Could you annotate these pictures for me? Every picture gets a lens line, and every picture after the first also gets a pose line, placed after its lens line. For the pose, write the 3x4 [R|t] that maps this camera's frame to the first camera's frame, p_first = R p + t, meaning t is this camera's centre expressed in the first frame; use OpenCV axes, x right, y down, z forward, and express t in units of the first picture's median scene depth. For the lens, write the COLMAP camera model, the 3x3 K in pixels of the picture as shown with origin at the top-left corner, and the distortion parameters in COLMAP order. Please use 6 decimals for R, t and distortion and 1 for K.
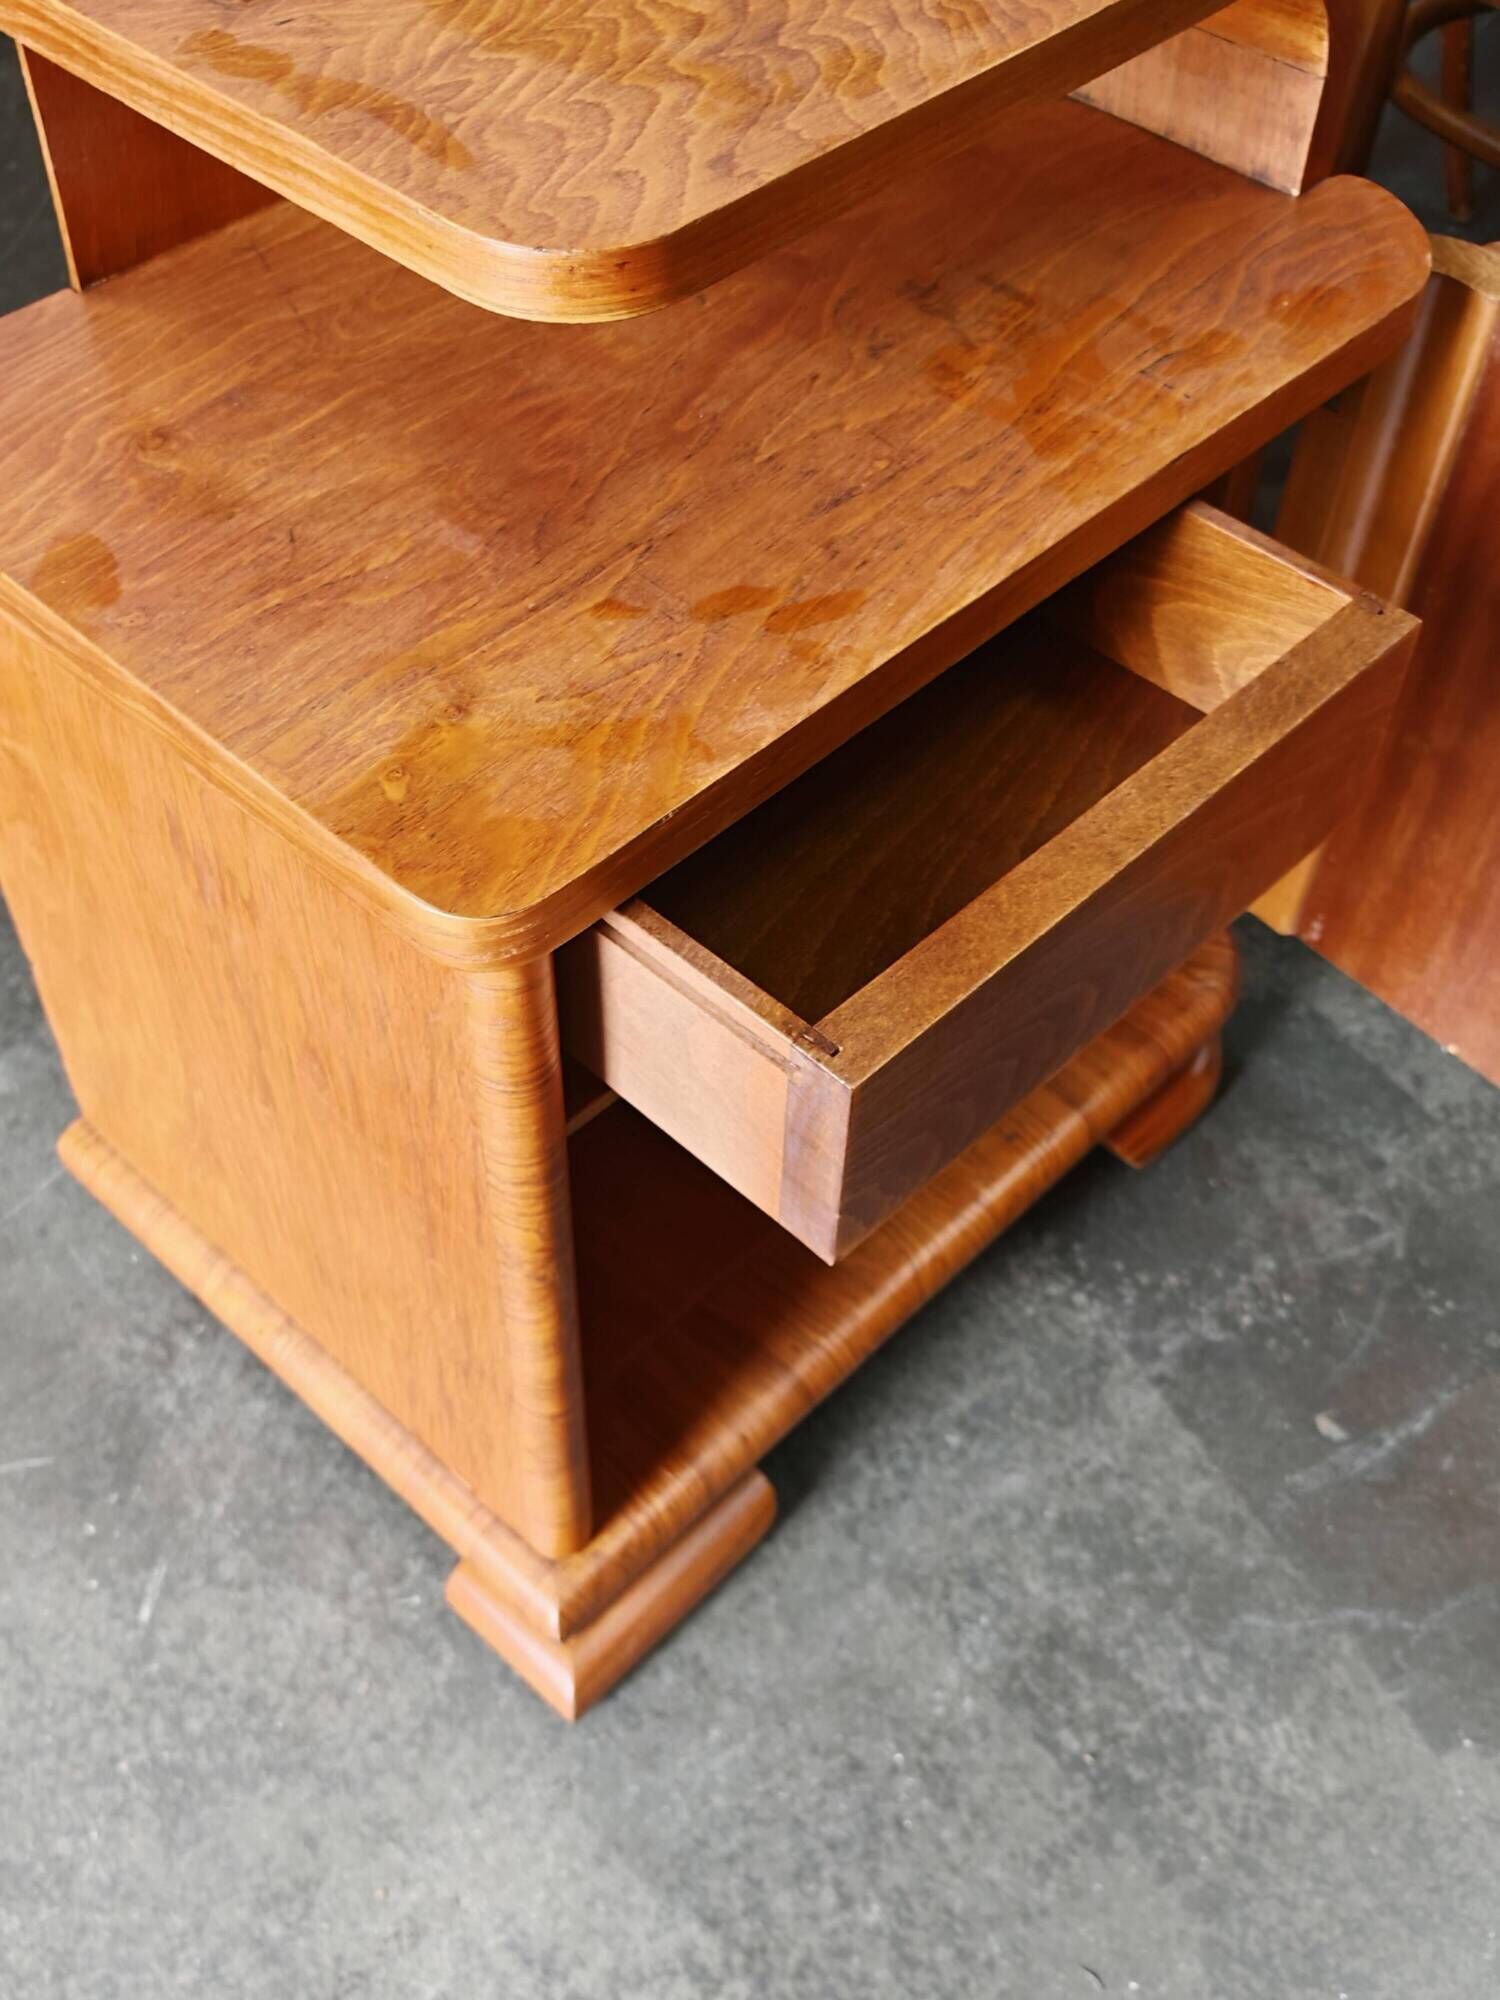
lens RADIAL K [[2075.3, 0, 744.5], [0, 2075.3, 1019.0], [0, 0, 1]] dist [-0.002399, 0.000000]
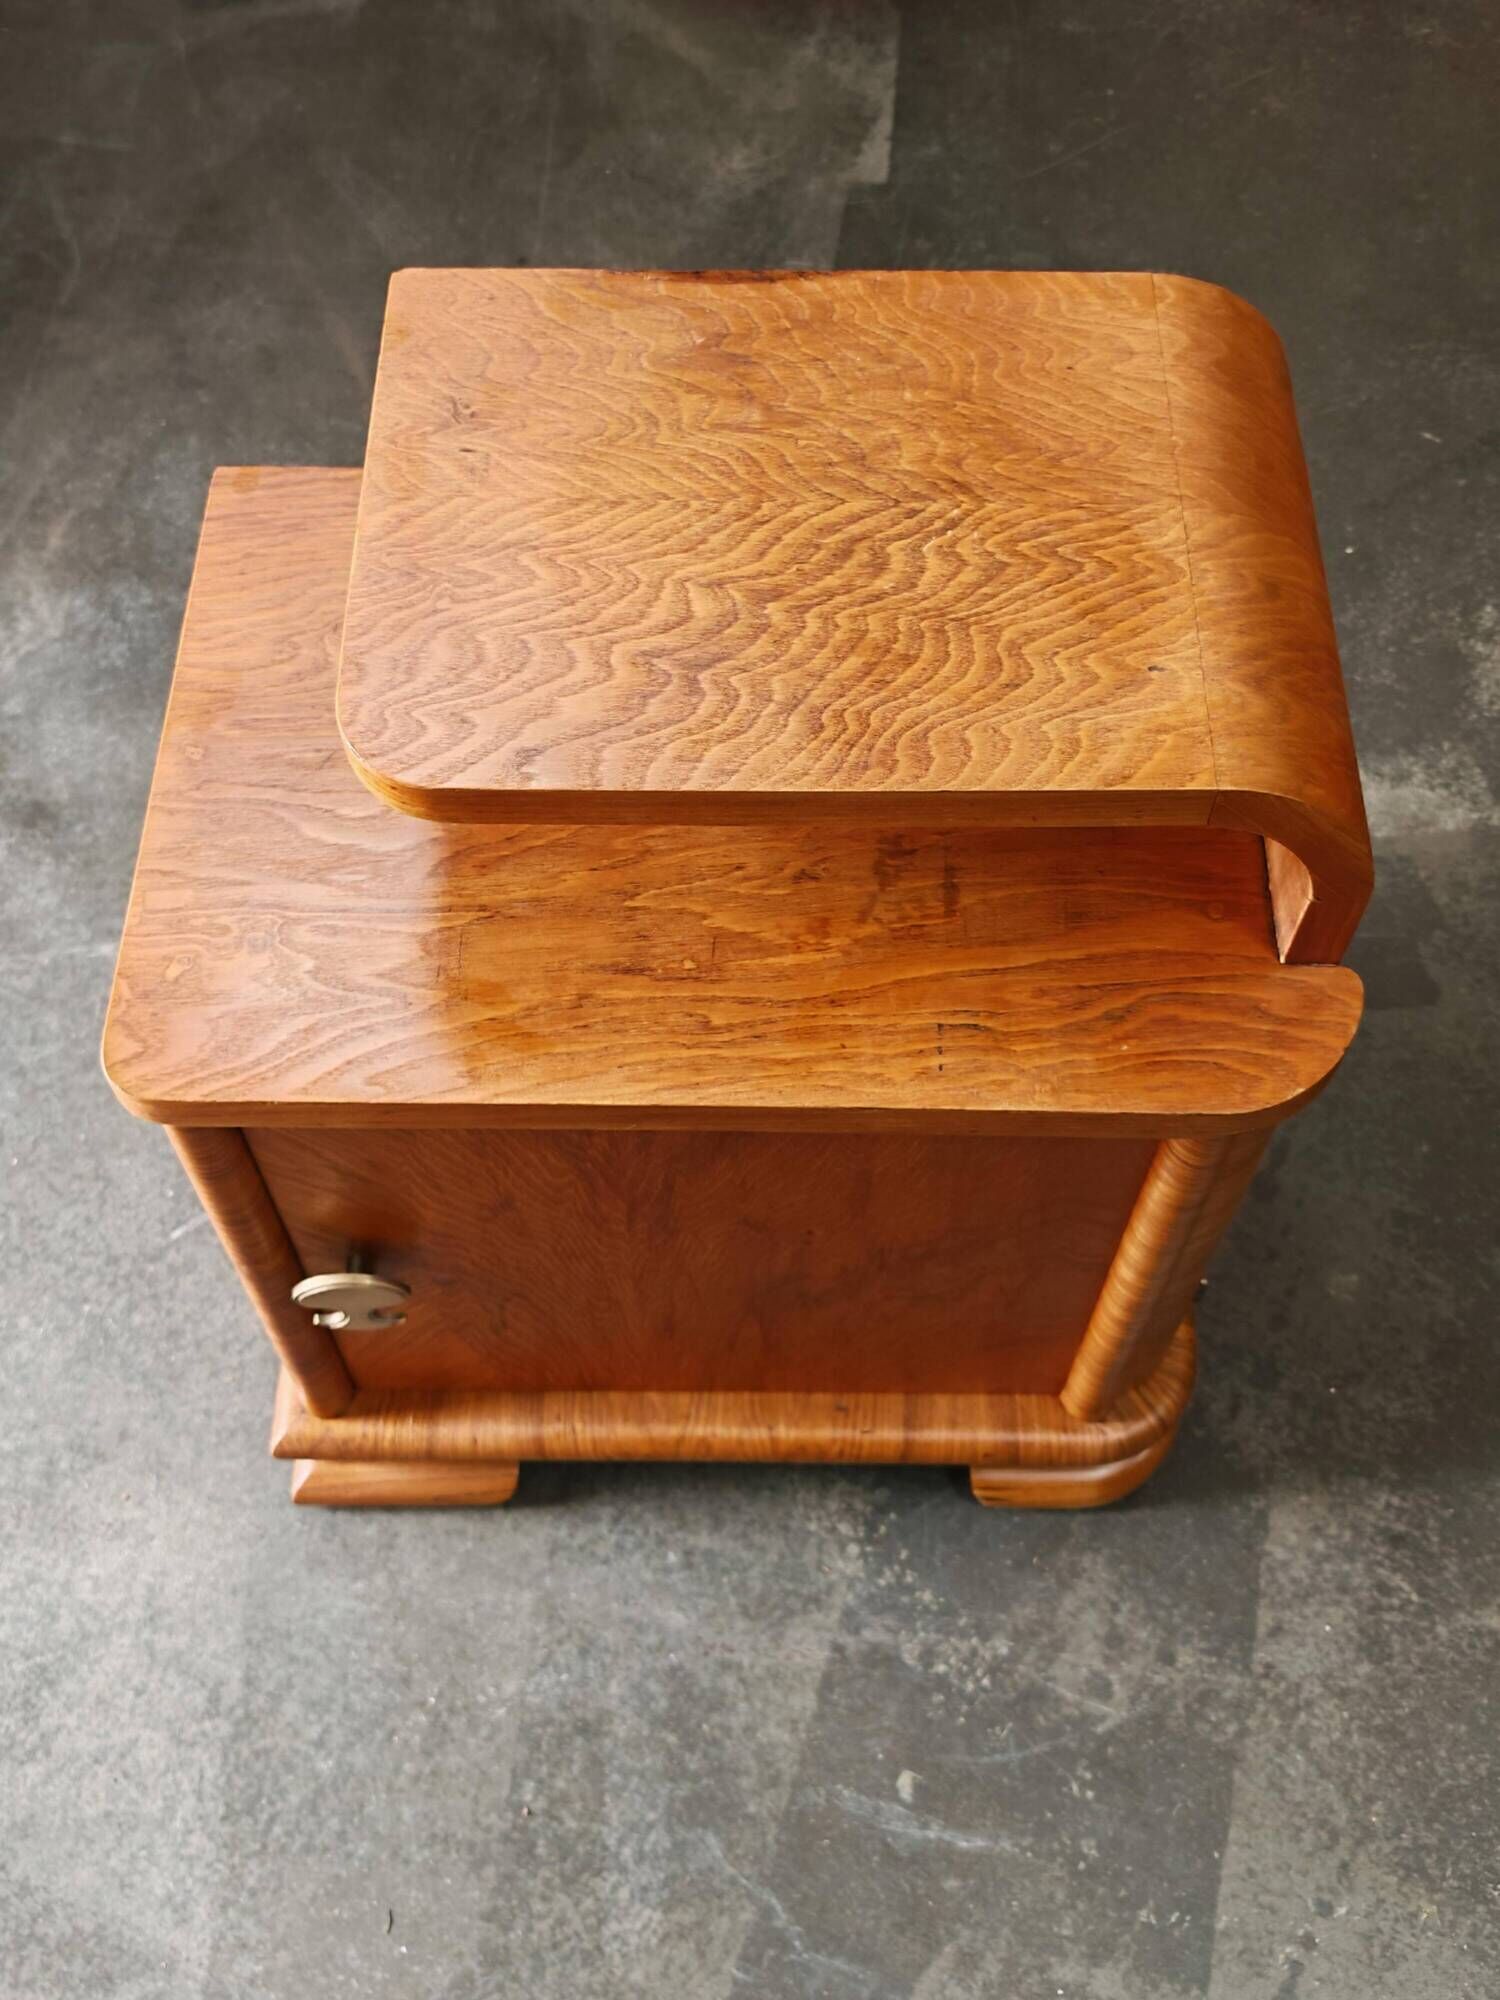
lens RADIAL K [[2075.3, 0, 749.2], [0, 2075.3, 1009.5], [0, 0, 1]] dist [-0.002399, 0.000000]
pose [[0.689686, 0.618307, -0.376867, 0.571308], [-0.552374, 0.785769, 0.278300, -0.604617], [0.468205, 0.016232, 0.883471, -0.091791]]
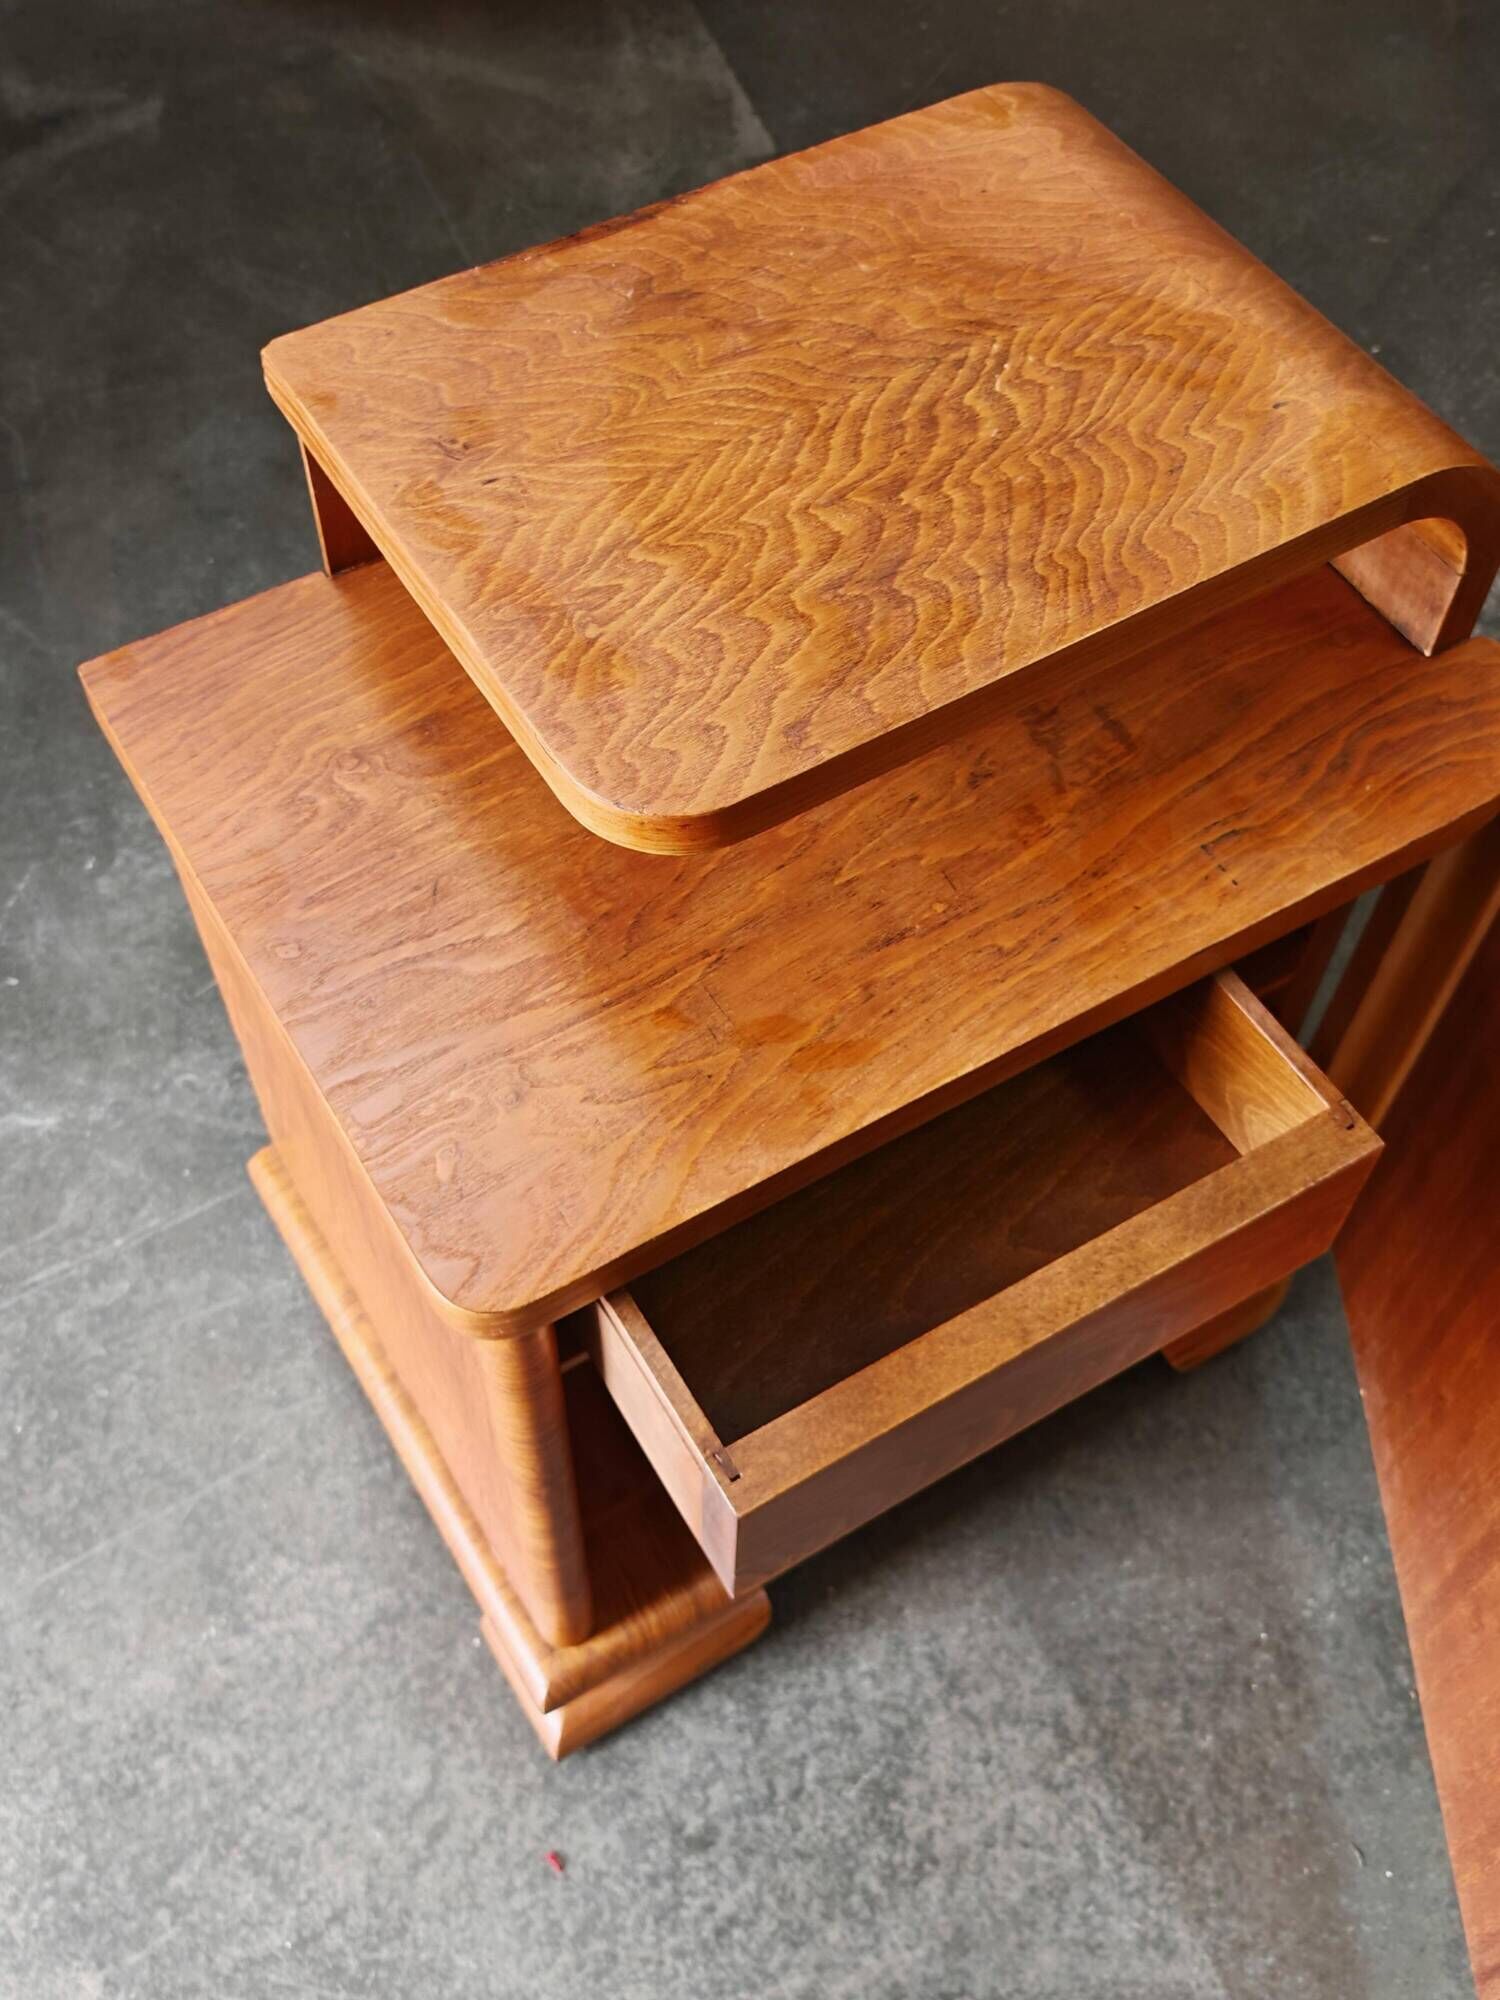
lens RADIAL K [[2075.3, 0, 752.5], [0, 2075.3, 995.1], [0, 0, 1]] dist [-0.002399, 0.000000]
pose [[0.967795, 0.209287, -0.139896, 0.133255], [-0.194080, 0.974240, 0.114843, -0.325177], [0.160327, -0.083994, 0.983484, -0.147126]]
